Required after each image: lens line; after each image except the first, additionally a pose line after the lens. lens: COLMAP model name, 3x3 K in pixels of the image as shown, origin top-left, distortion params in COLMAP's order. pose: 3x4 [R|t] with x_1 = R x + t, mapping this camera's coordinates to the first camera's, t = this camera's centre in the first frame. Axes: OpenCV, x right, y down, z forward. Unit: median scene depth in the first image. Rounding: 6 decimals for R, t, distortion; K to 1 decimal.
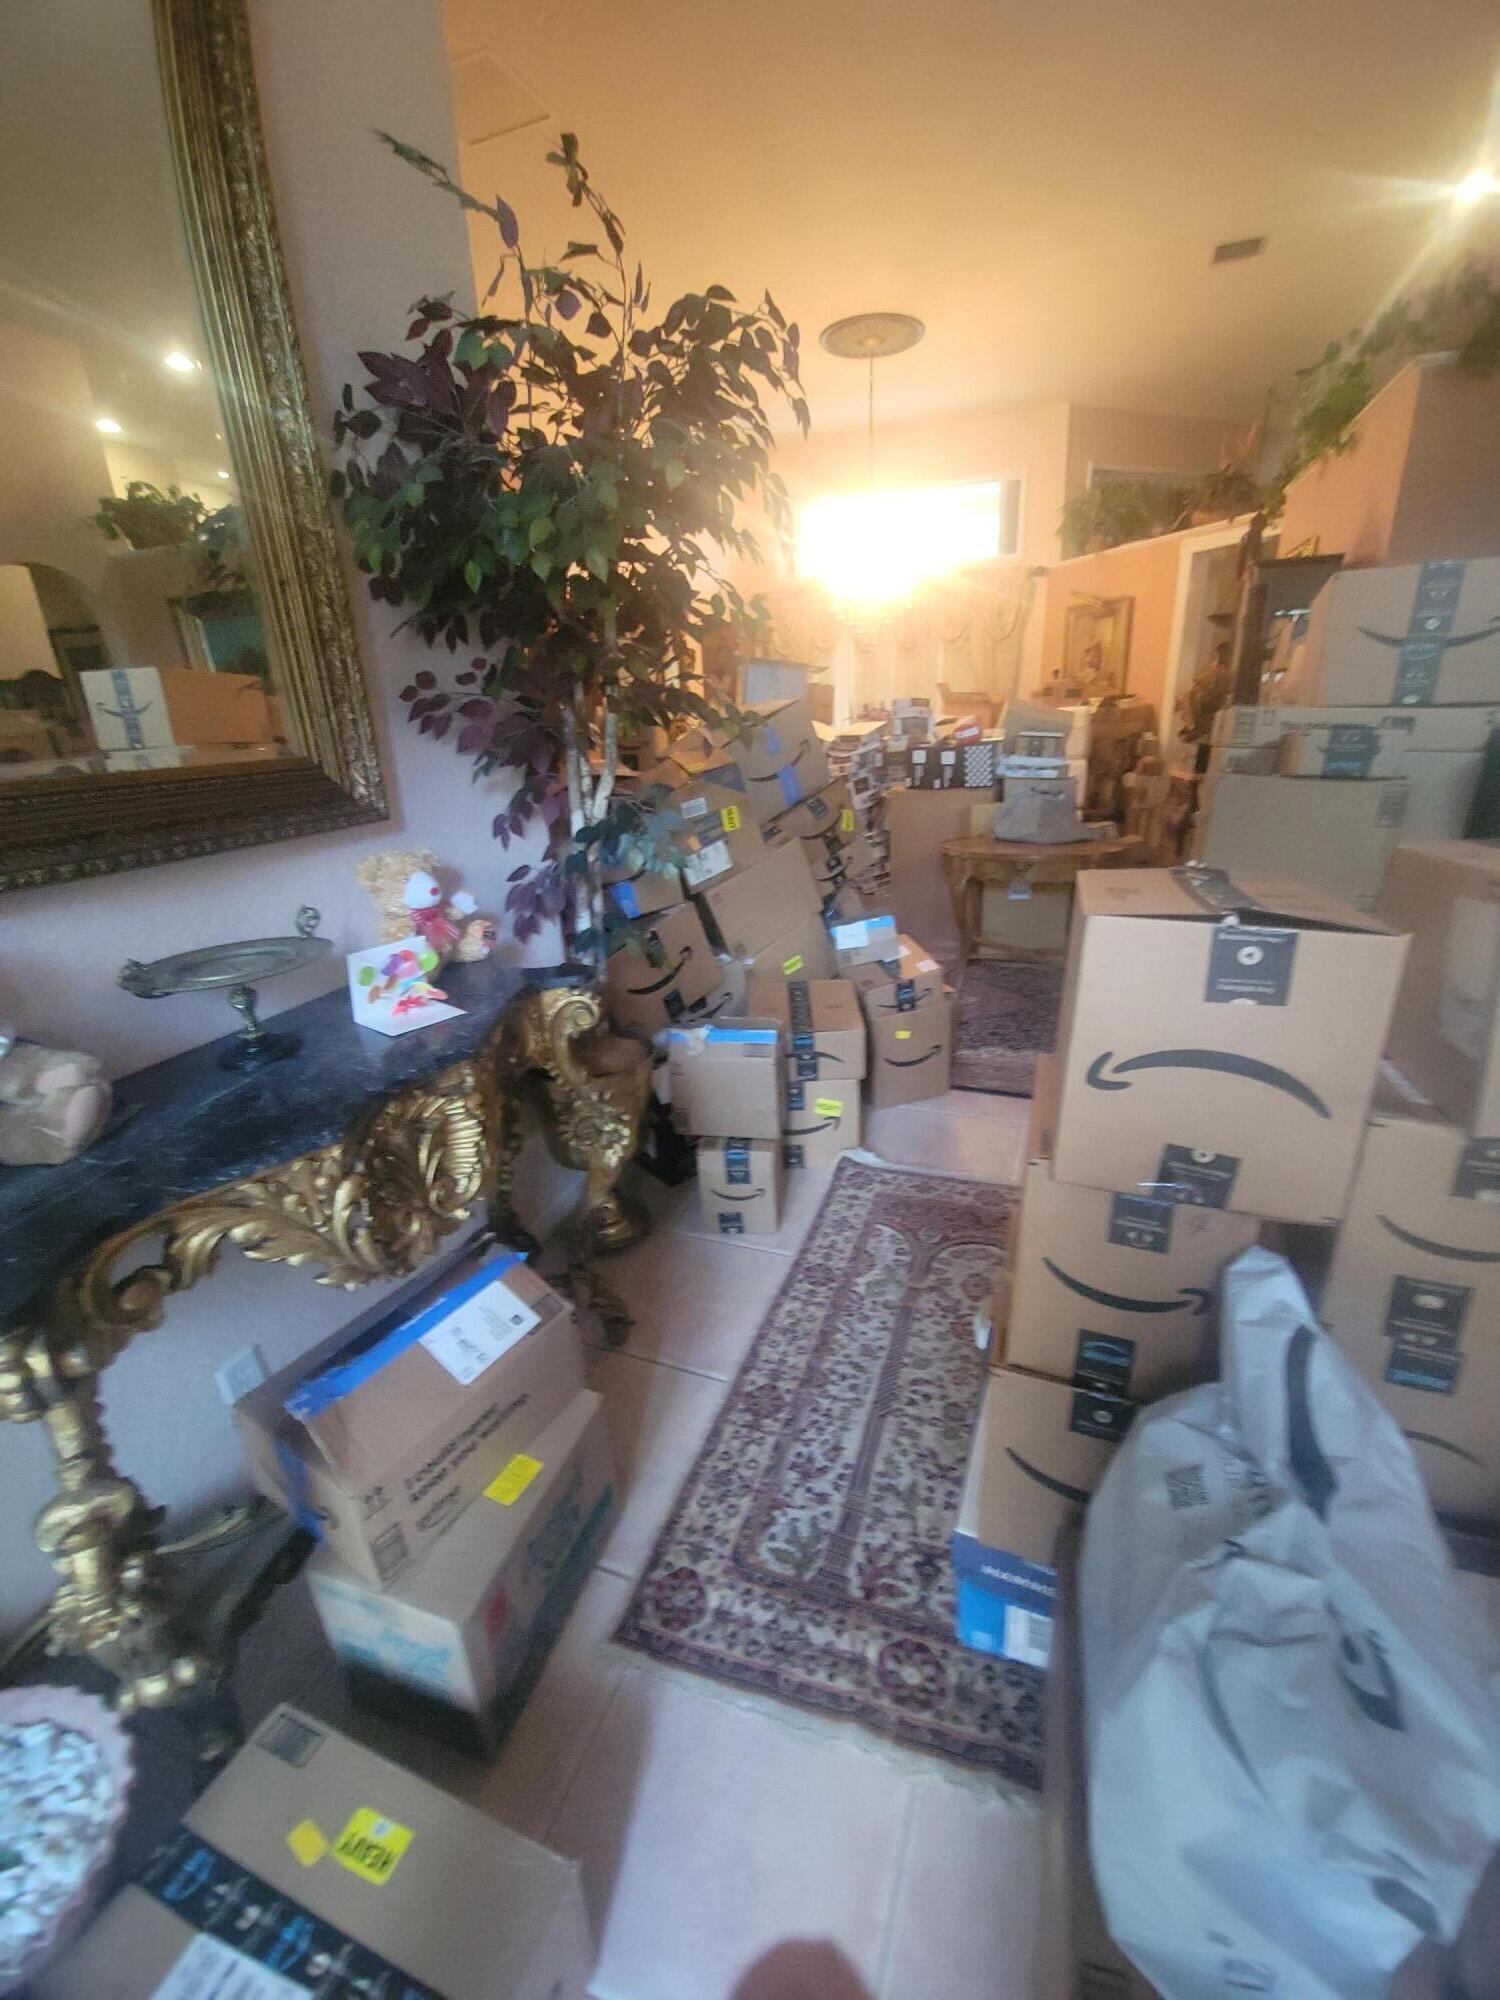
lens RADIAL K [[808.1, 0, 767.4], [0, 808.1, 1003.5], [0, 0, 1]] dist [0.002813, -0.000043]
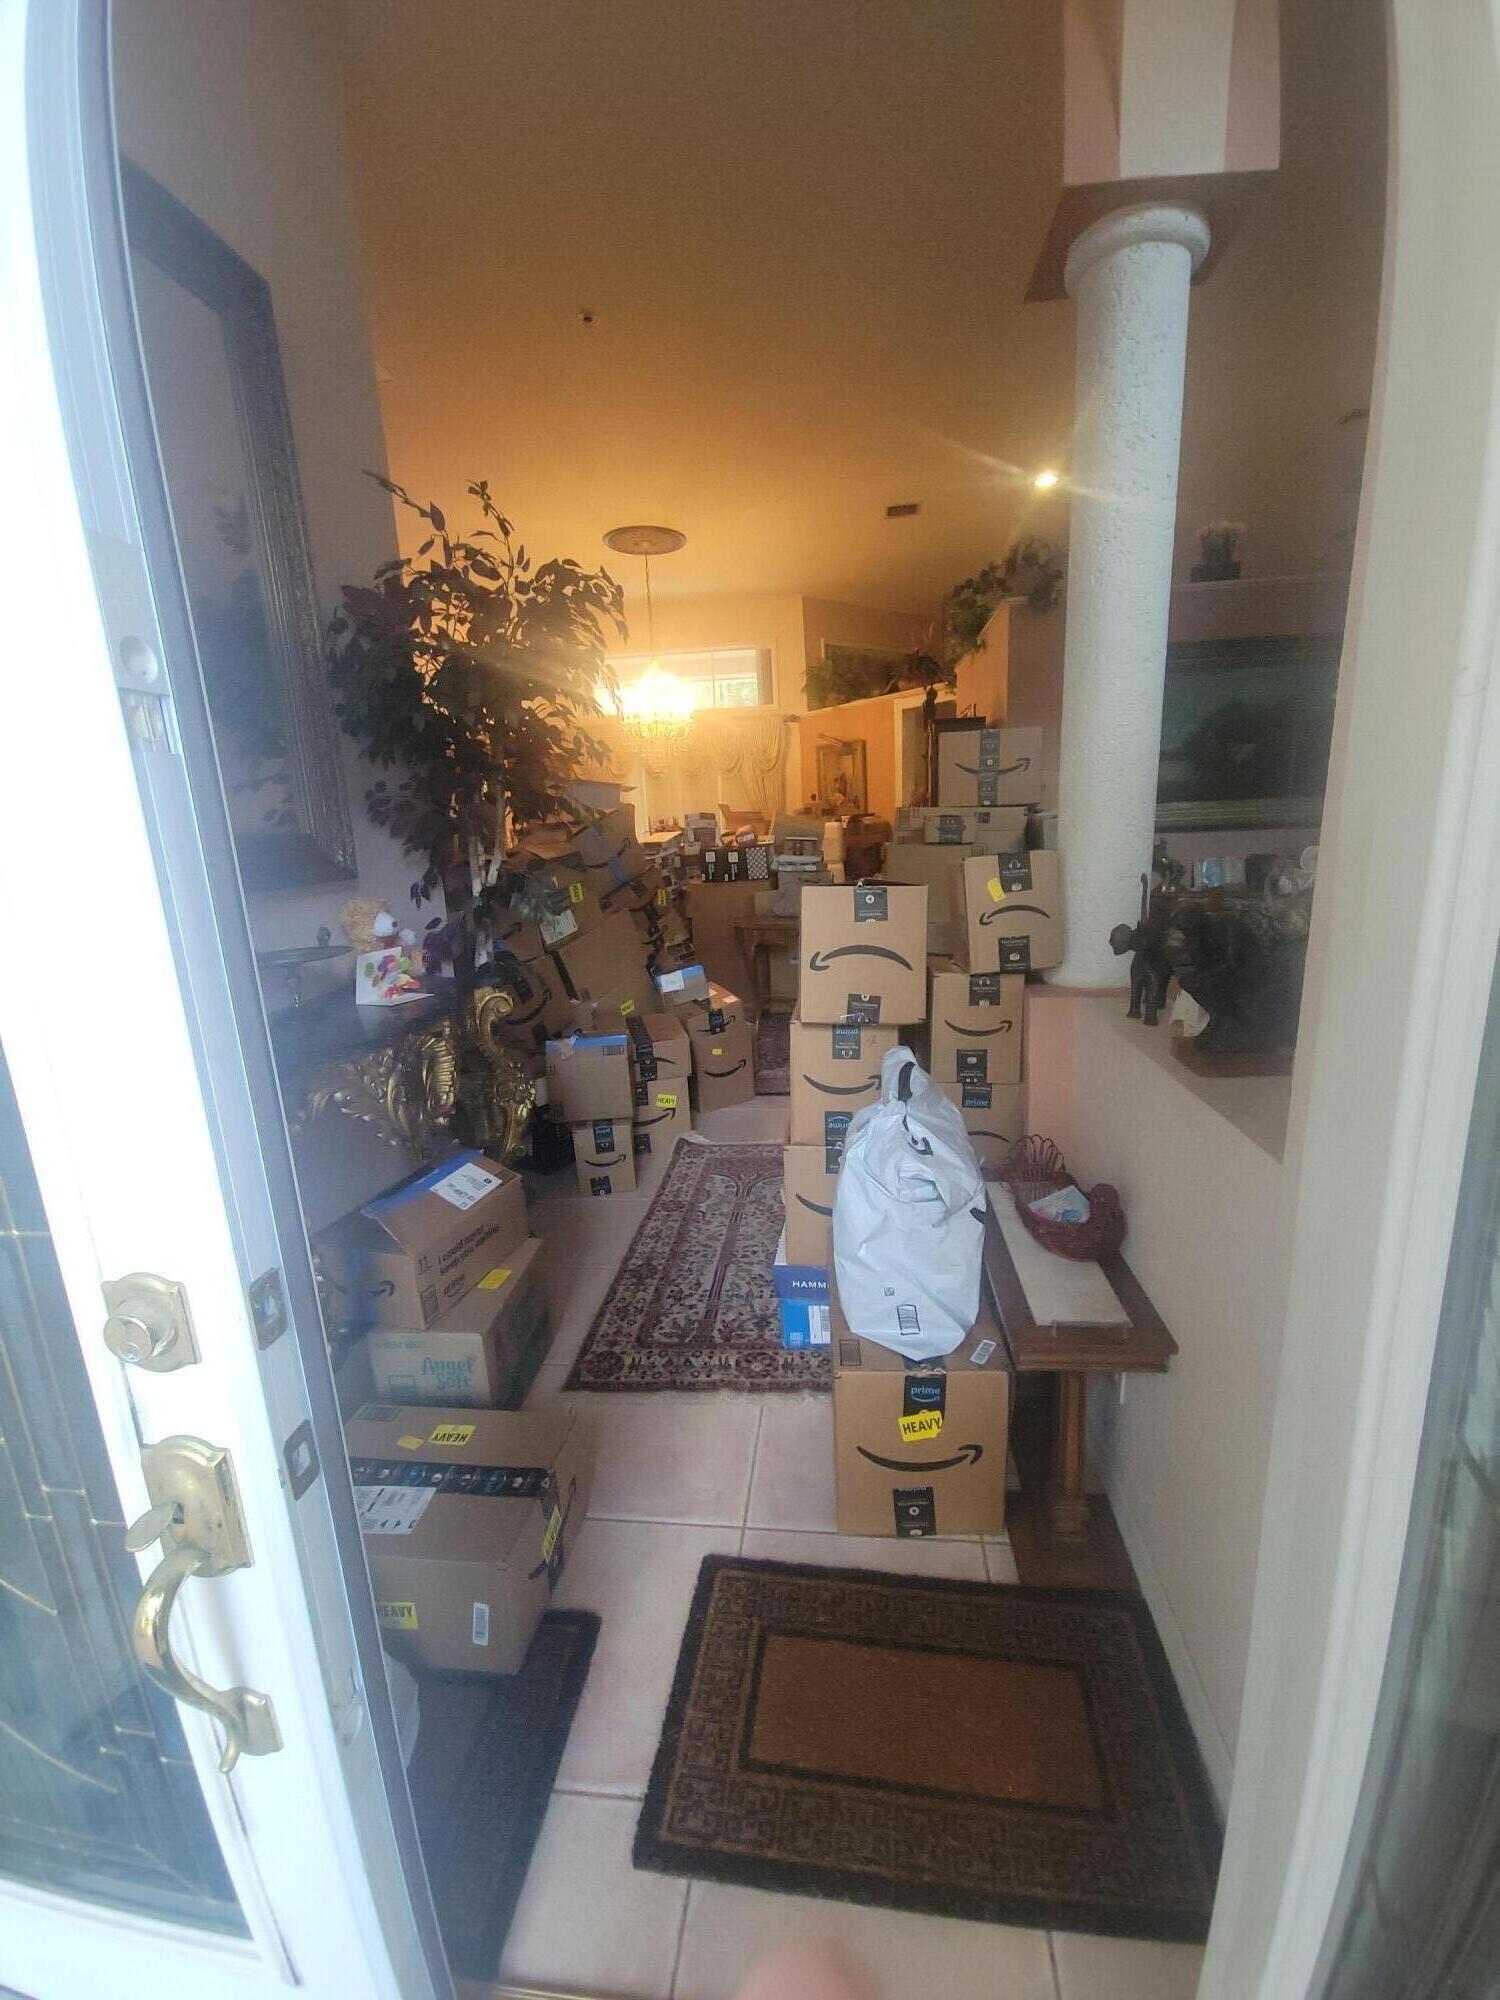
lens RADIAL K [[808.1, 0, 767.4], [0, 808.1, 1003.5], [0, 0, 1]] dist [0.002813, -0.000043]
pose [[0.968325, -0.056338, 0.243255, -0.099103], [0.090226, 0.987335, -0.130496, 0.202140], [-0.232822, 0.148310, 0.961144, -0.429164]]
